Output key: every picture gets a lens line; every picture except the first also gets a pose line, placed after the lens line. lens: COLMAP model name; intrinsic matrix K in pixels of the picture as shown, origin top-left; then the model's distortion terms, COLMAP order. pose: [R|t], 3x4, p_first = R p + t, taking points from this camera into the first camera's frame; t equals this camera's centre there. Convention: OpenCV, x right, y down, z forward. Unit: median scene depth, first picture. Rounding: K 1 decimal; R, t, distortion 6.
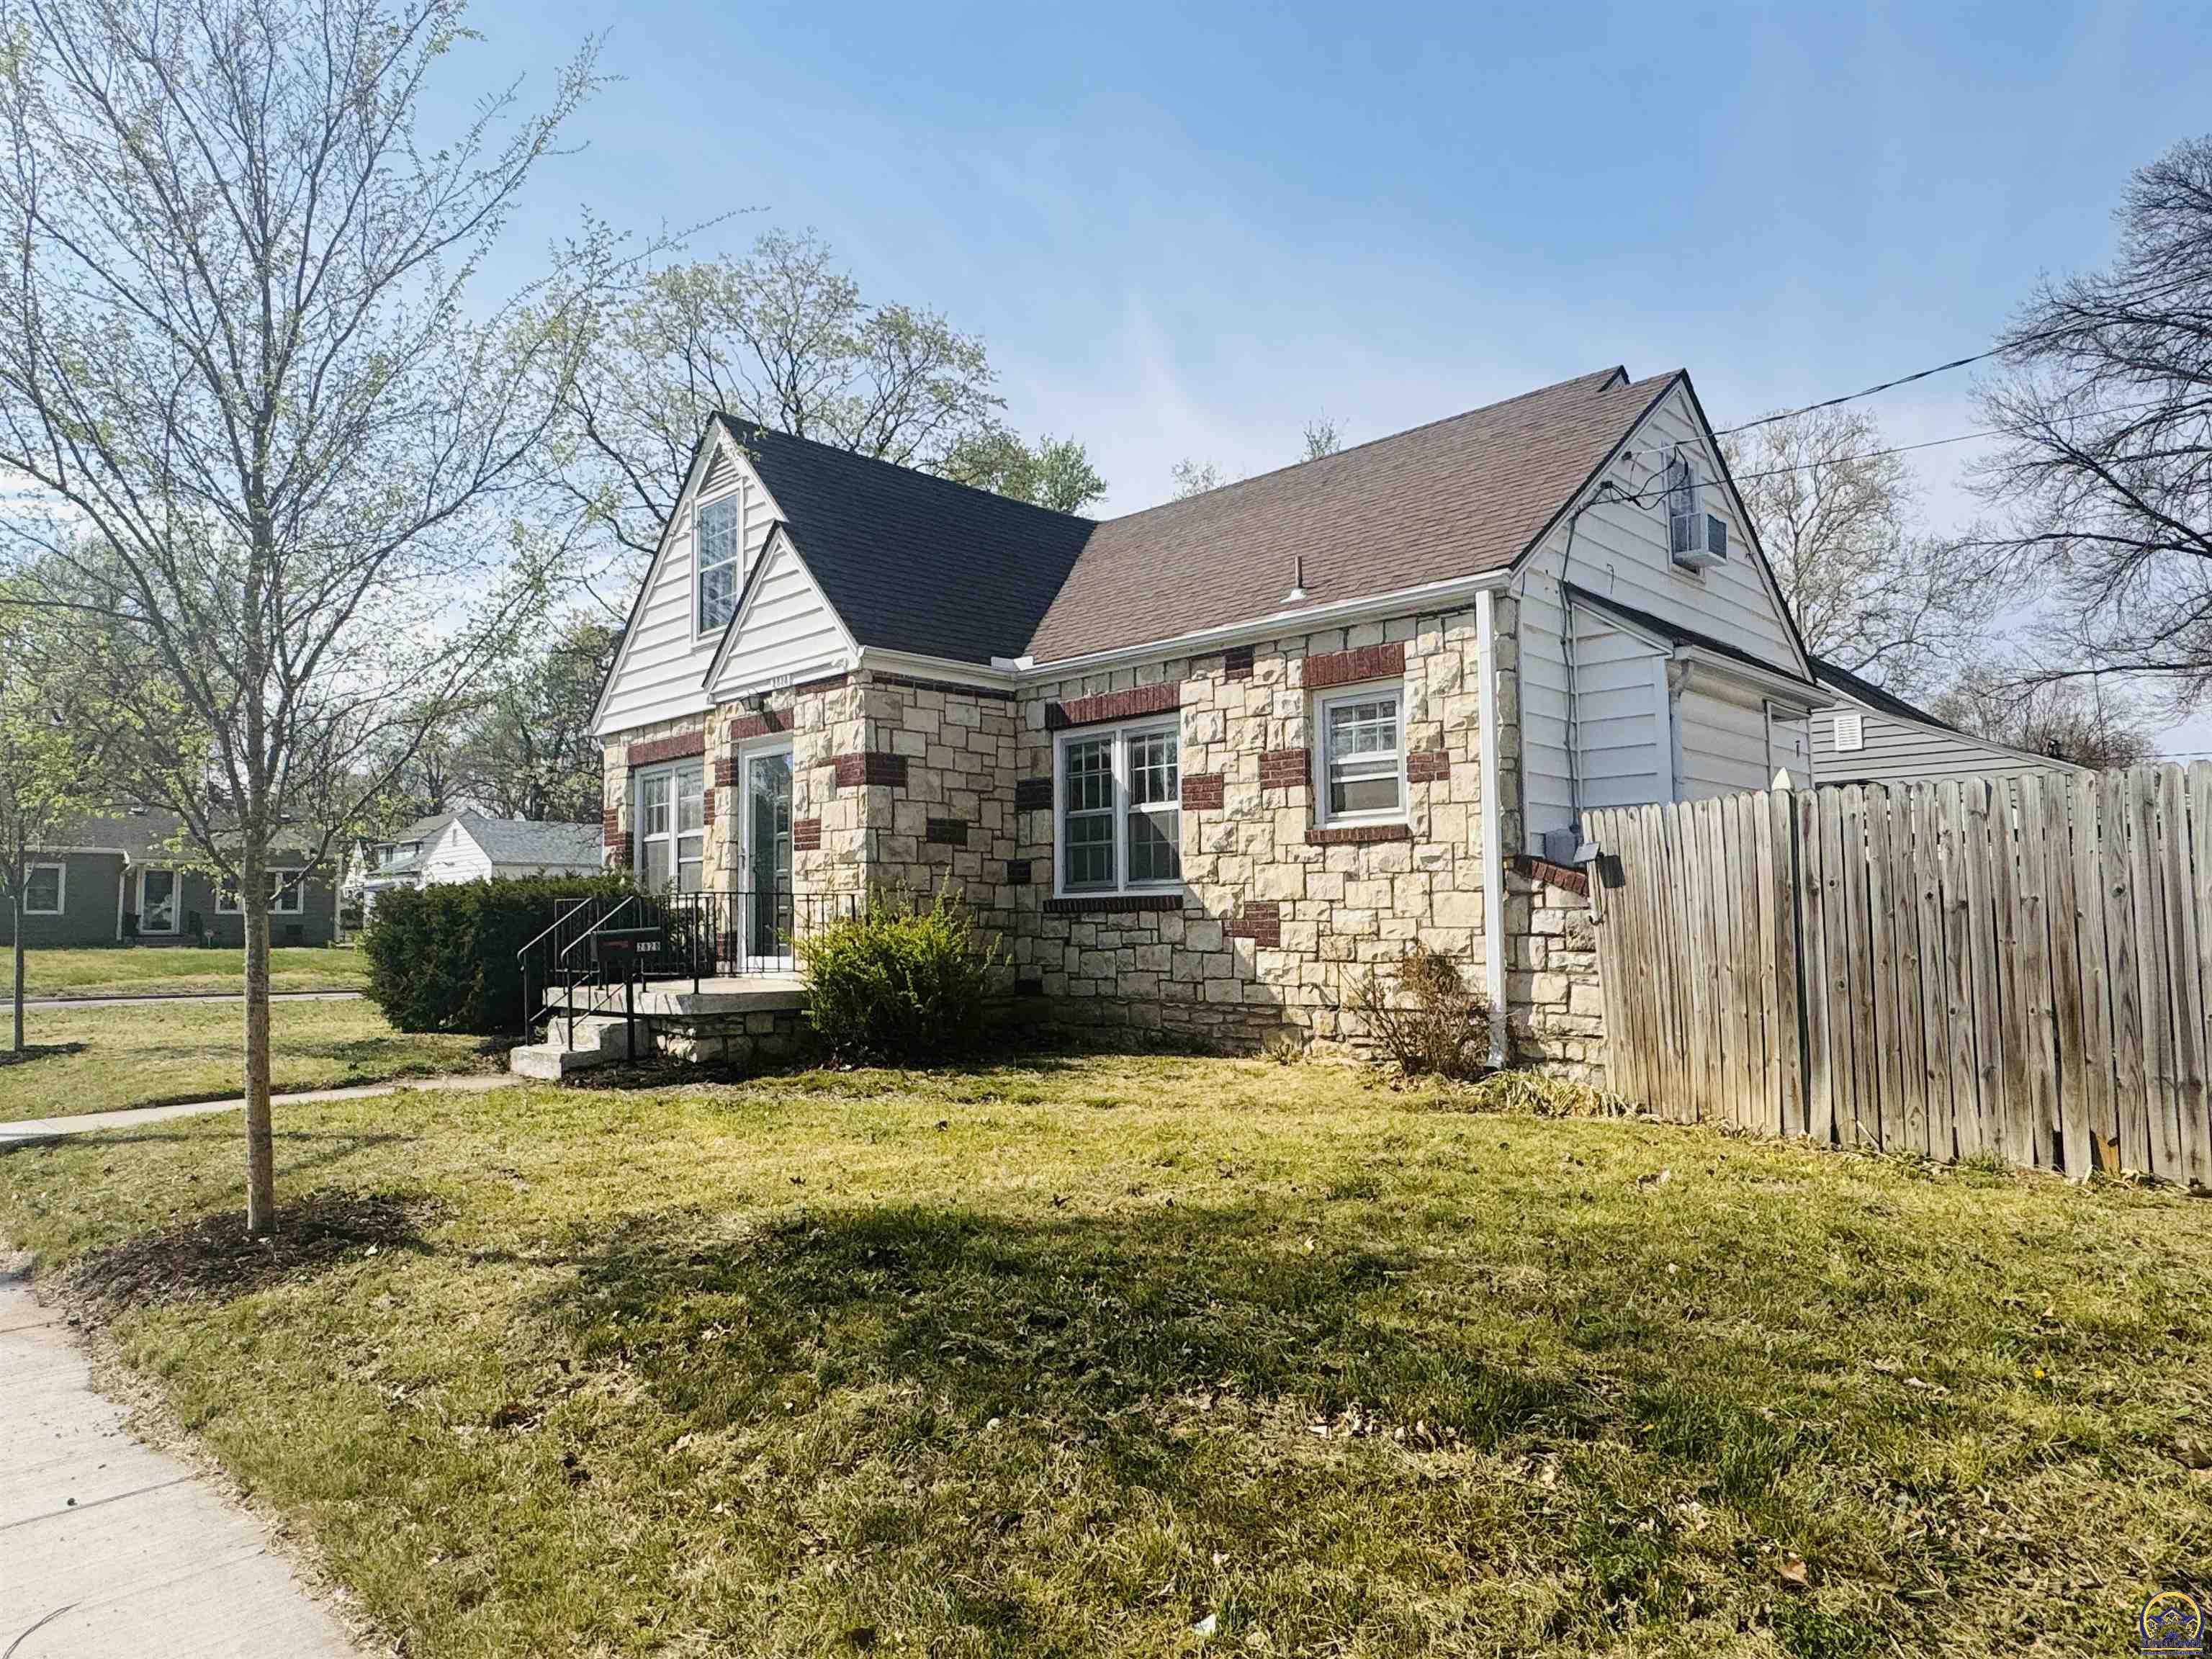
lens RADIAL K [[1393.4, 0, 1085.9], [0, 1393.4, 830.2], [0, 0, 1]] dist [-0.008428, 0.007368]
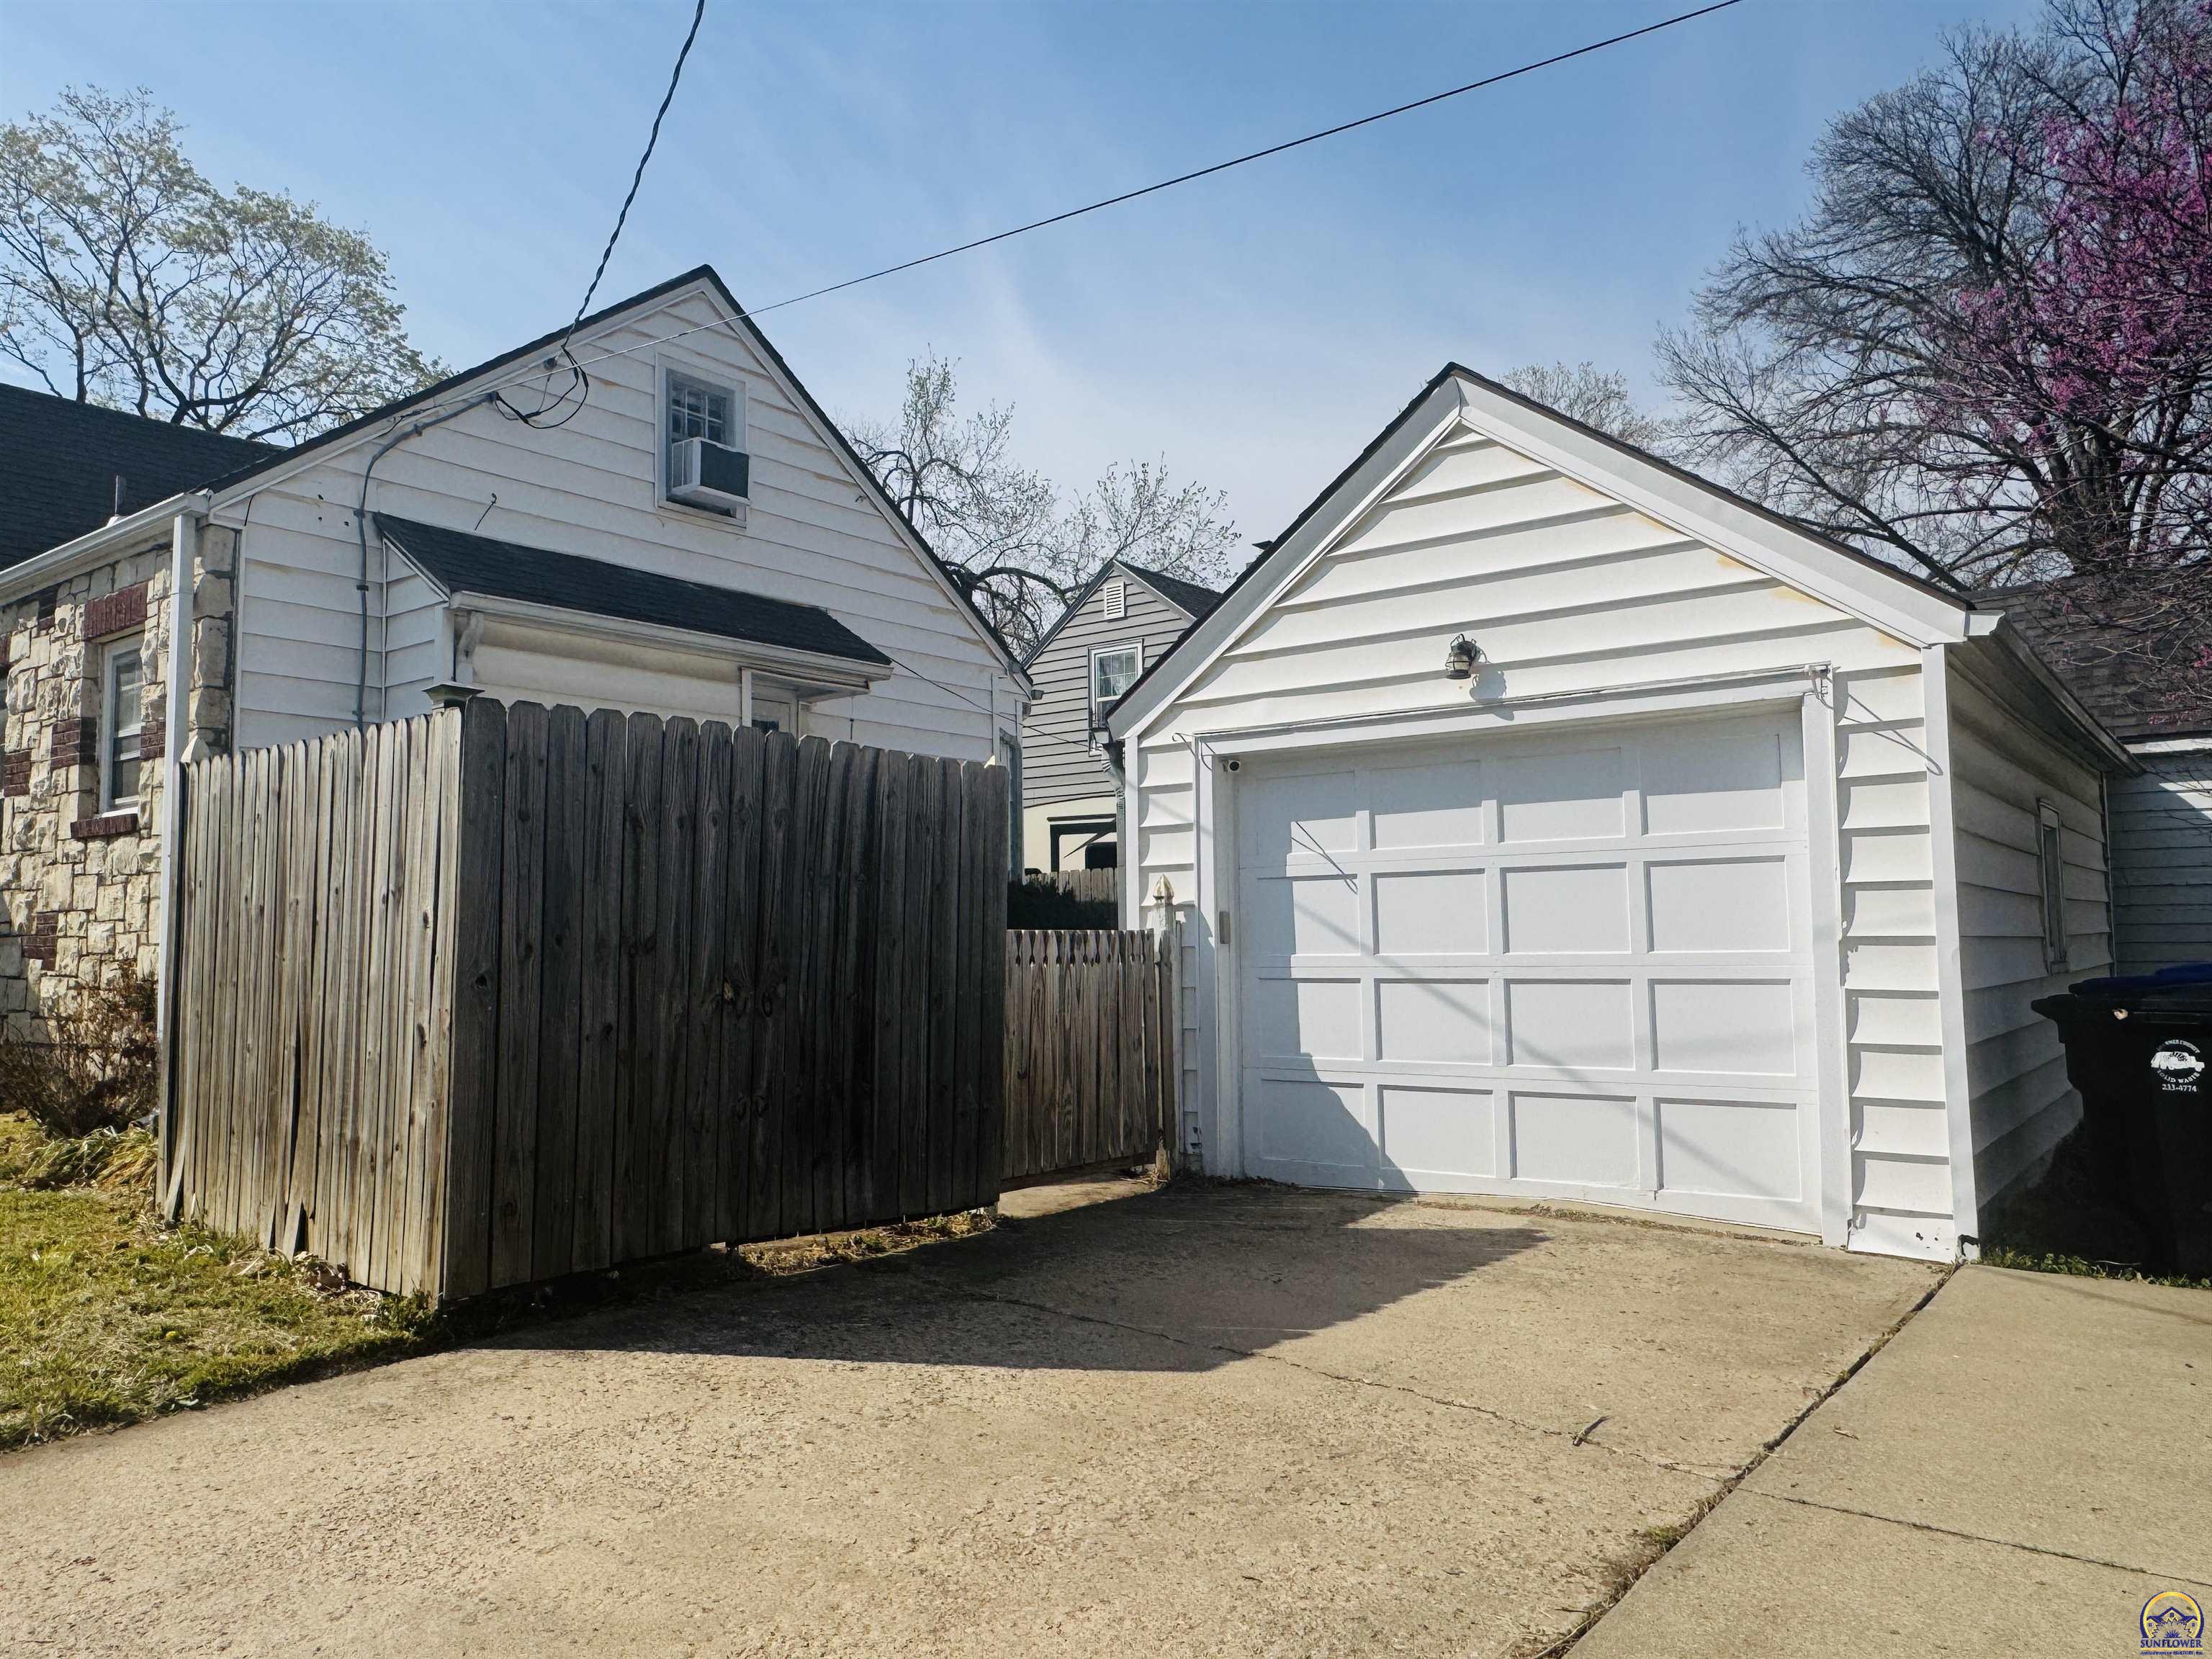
lens RADIAL K [[1589.6, 0, 1092.0], [0, 1589.6, 823.6], [0, 0, 1]] dist [0.008241, -0.019388]
pose [[0.993481, 0.004474, 0.113911, 0.600594], [-0.003542, 0.999959, -0.008378, 0.006558], [-0.113944, 0.007919, 0.993456, 0.043146]]
